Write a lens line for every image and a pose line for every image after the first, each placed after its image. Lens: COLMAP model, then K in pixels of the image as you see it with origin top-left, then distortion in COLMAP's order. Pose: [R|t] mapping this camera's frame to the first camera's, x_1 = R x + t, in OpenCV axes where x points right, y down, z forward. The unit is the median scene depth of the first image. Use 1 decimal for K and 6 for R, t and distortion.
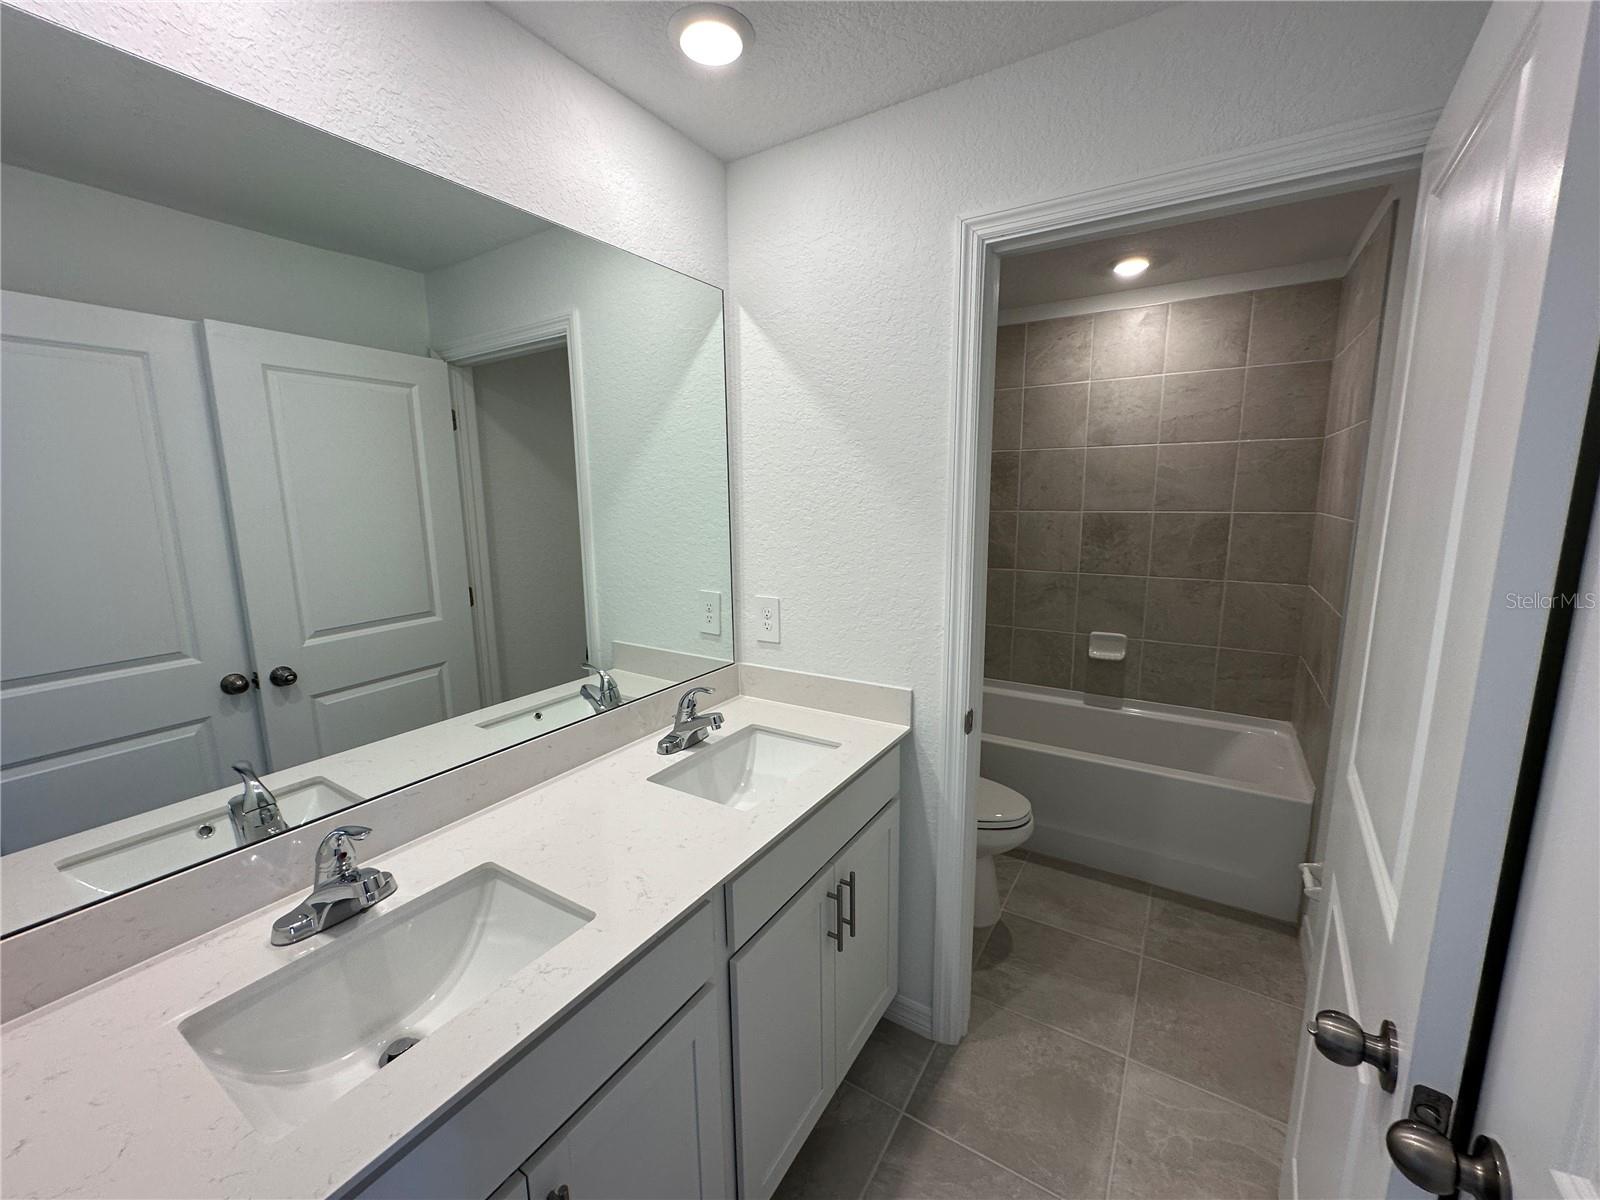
lens RADIAL K [[636.8, 0, 803.2], [0, 636.8, 600.6], [0, 0, 1]] dist [0.000346, -0.000731]
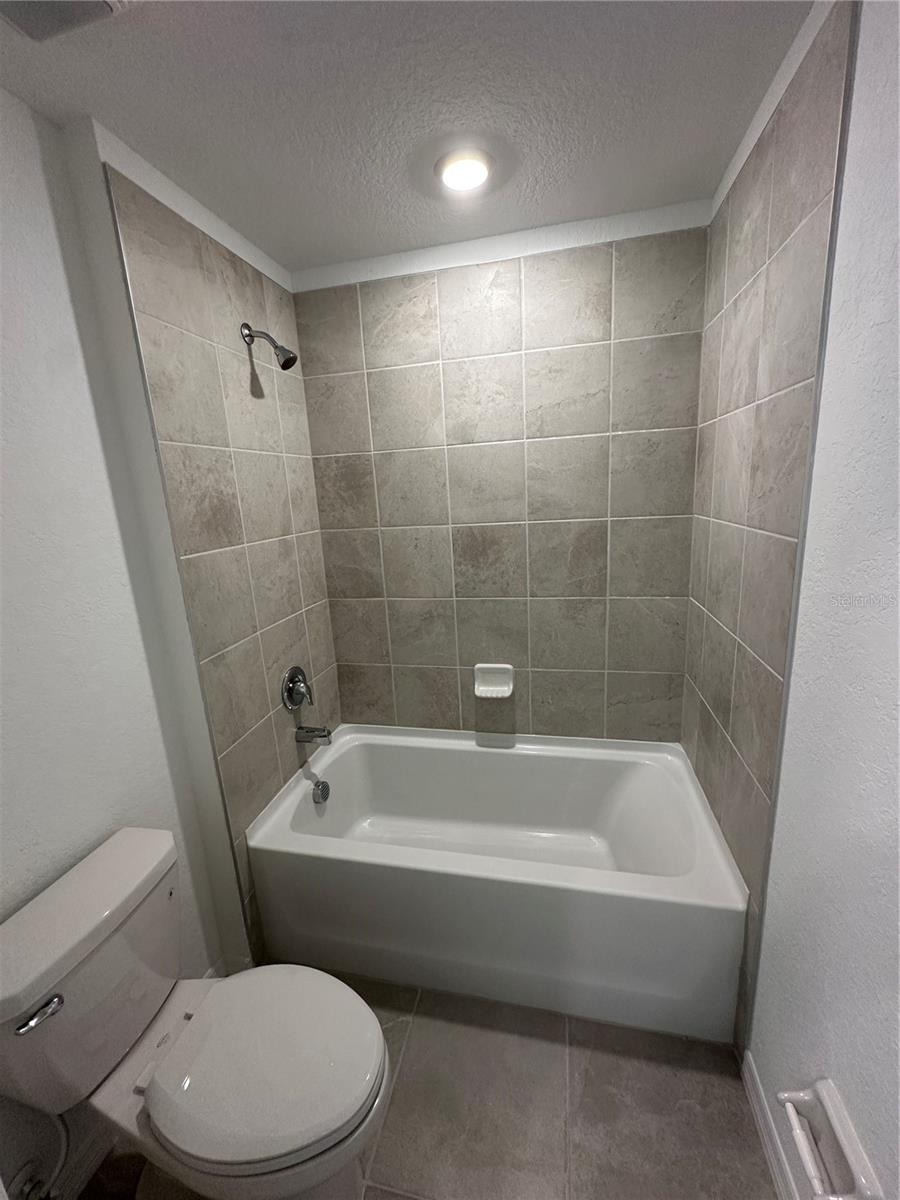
lens RADIAL K [[477.6, 0, 447.5], [0, 477.6, 600.0], [0, 0, 1]] dist [0.000346, -0.000731]
pose [[0.943796, -0.121463, 0.307401, 0.243625], [0.103342, 0.991843, 0.074618, -0.094941], [-0.313957, -0.038657, 0.948650, 0.429368]]
